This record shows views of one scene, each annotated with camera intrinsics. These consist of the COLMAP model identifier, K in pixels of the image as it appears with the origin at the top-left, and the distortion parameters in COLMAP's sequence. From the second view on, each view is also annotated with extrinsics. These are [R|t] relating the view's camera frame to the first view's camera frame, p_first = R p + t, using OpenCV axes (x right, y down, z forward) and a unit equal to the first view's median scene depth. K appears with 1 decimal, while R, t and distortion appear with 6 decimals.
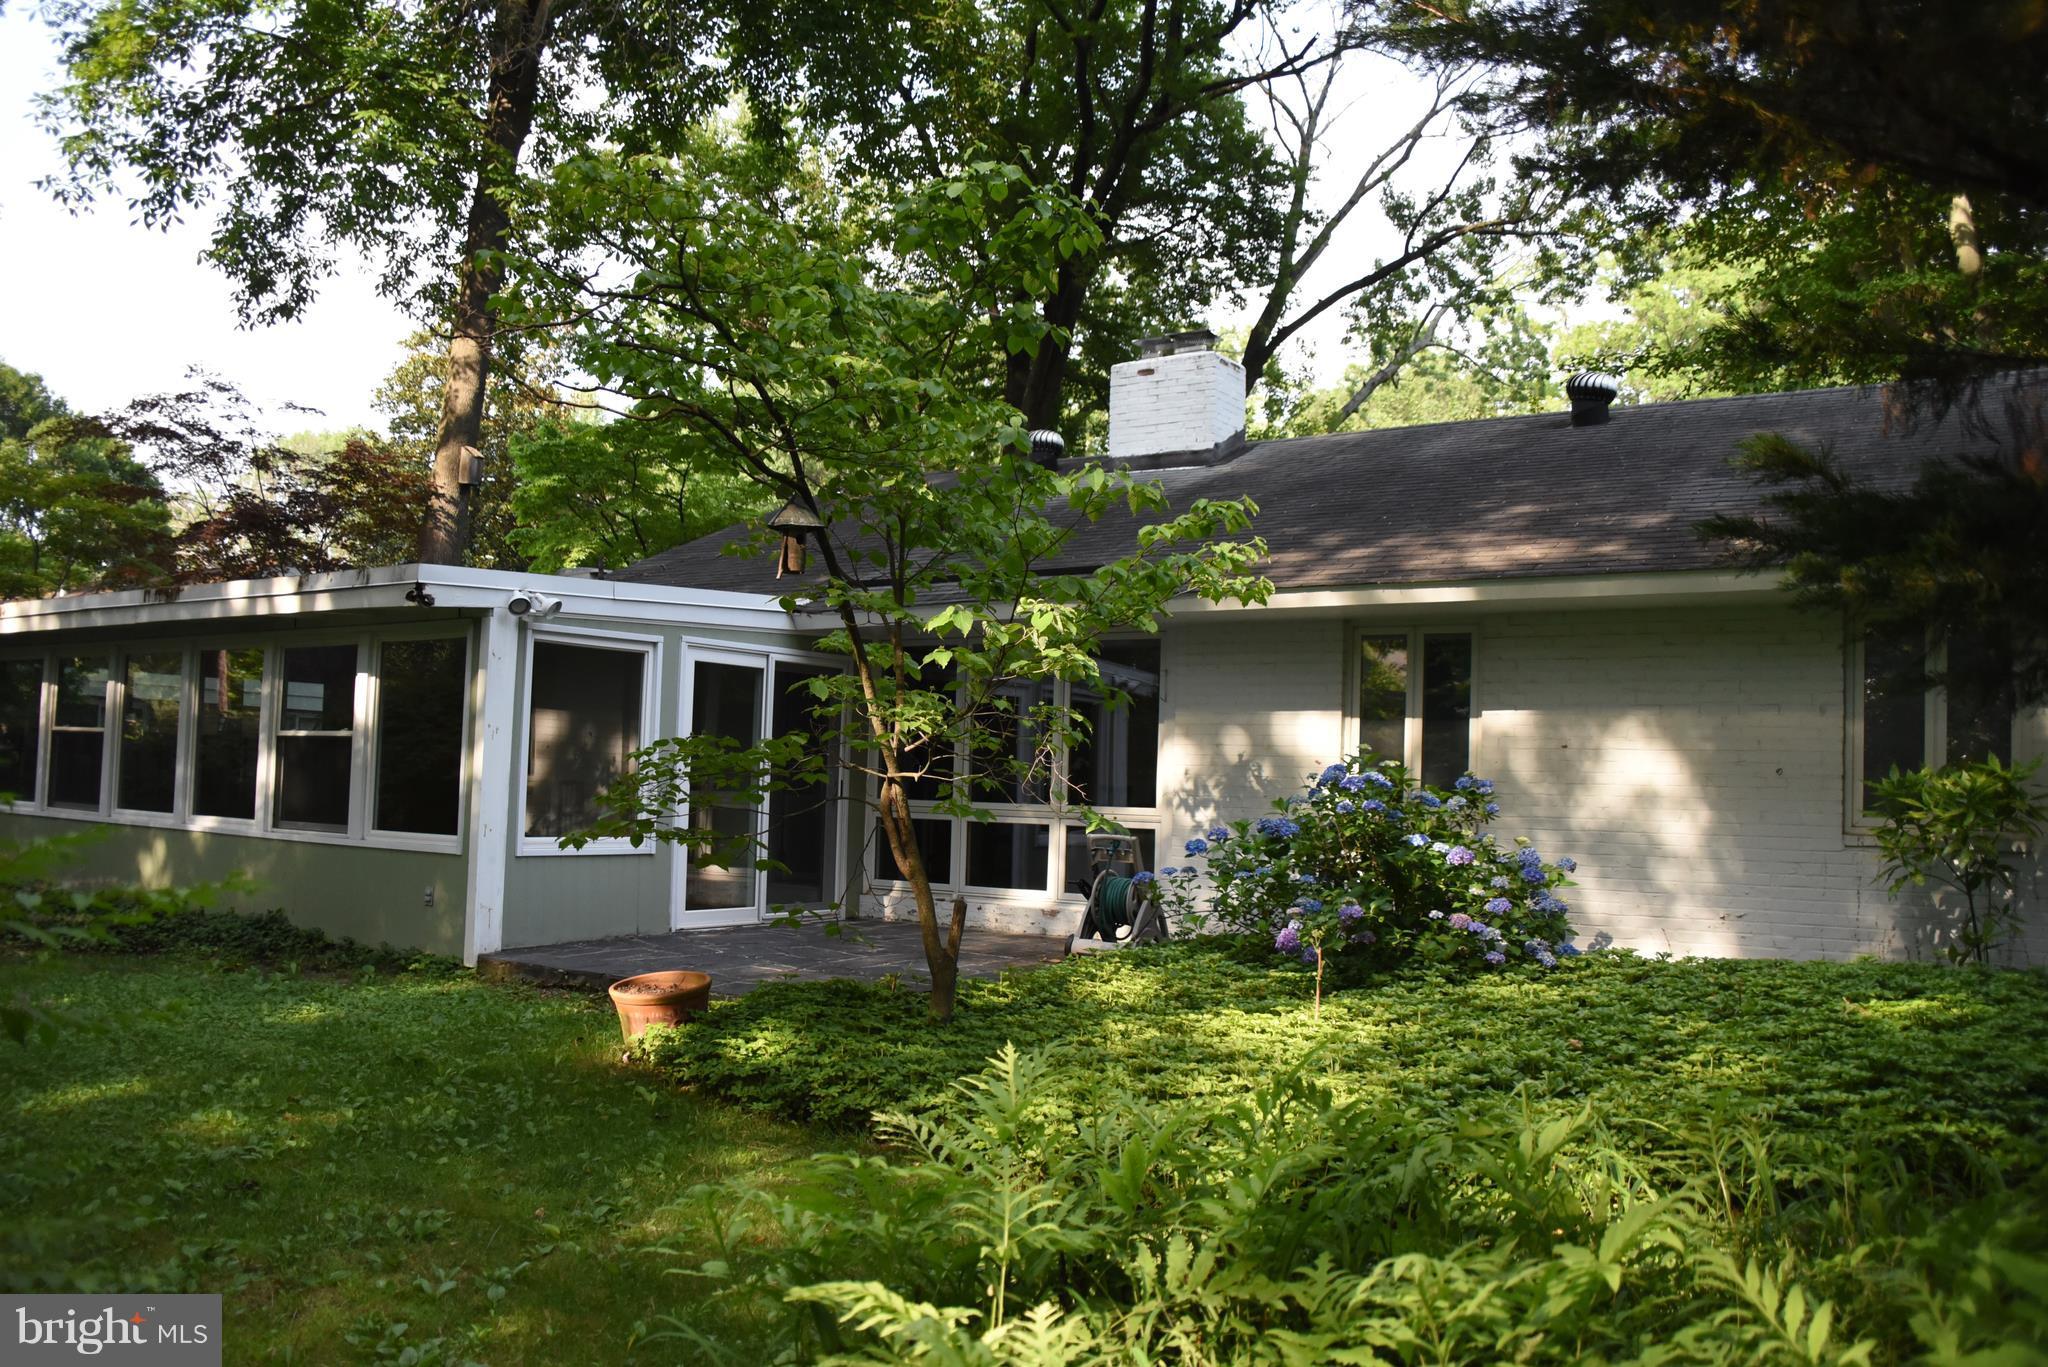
lens RADIAL K [[1660.7, 0, 1024.0], [0, 1660.7, 705.8], [0, 0, 1]] dist [-0.166872, 0.078235]
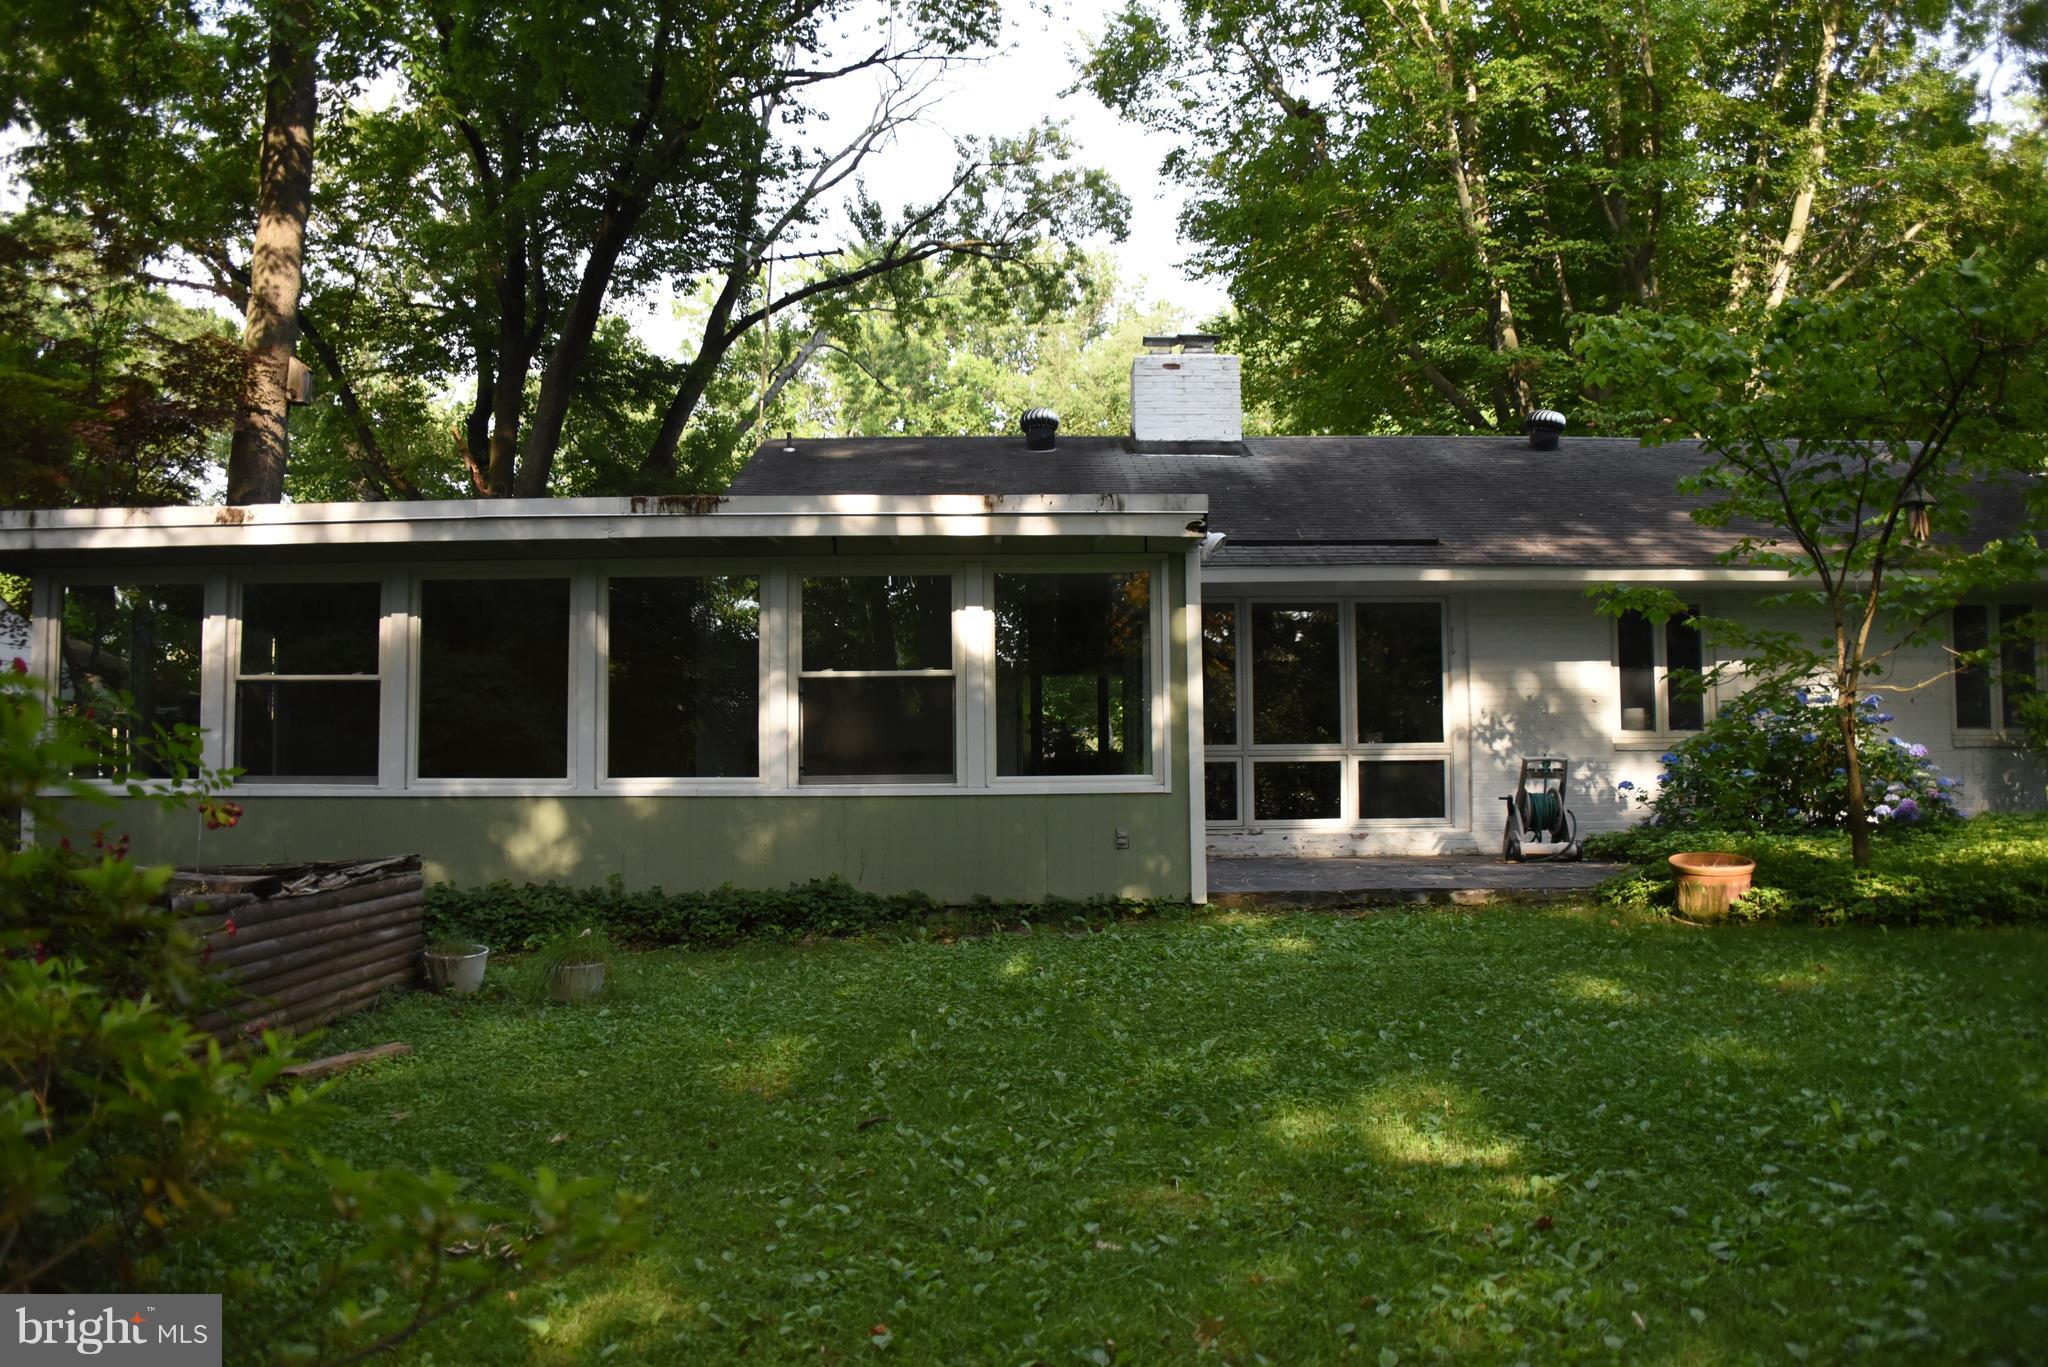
lens RADIAL K [[1660.7, 0, 1024.0], [0, 1660.7, 705.8], [0, 0, 1]] dist [-0.166872, 0.078235]
pose [[0.815211, -0.004524, 0.579147, -0.876164], [0.004296, 0.999989, 0.001764, 0.032525], [-0.579149, 0.001050, 0.815221, 0.204537]]
